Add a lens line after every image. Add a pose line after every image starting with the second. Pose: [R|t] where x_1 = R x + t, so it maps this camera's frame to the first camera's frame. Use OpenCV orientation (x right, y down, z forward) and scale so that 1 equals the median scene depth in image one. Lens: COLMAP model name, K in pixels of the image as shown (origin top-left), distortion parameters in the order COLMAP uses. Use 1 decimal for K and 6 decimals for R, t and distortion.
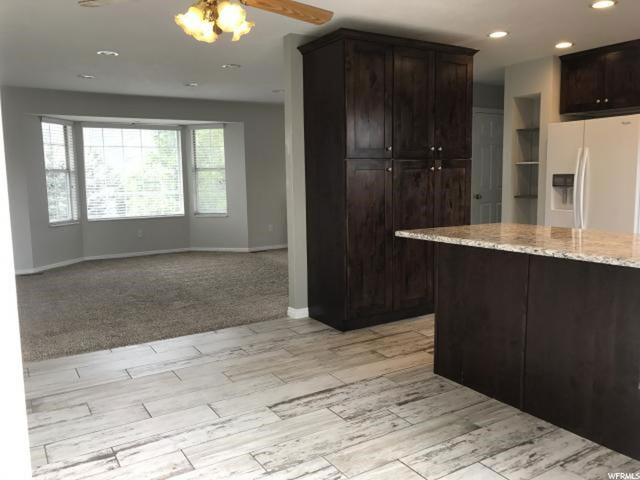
lens RADIAL K [[537.6, 0, 320.0], [0, 537.6, 240.0], [0, 0, 1]] dist [0.041614, -0.006006]
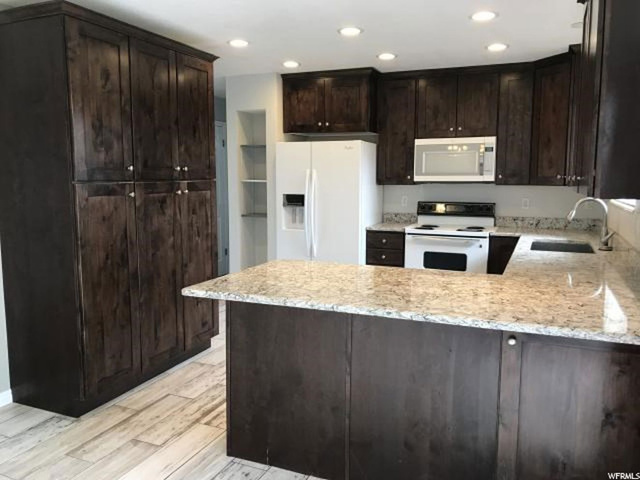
lens RADIAL K [[537.6, 0, 320.0], [0, 537.6, 240.0], [0, 0, 1]] dist [0.041614, -0.006006]
pose [[0.821631, -0.053454, 0.567508, -0.090873], [0.052989, 0.998445, 0.017326, -0.063395], [-0.567551, 0.015836, 0.823186, 0.198103]]
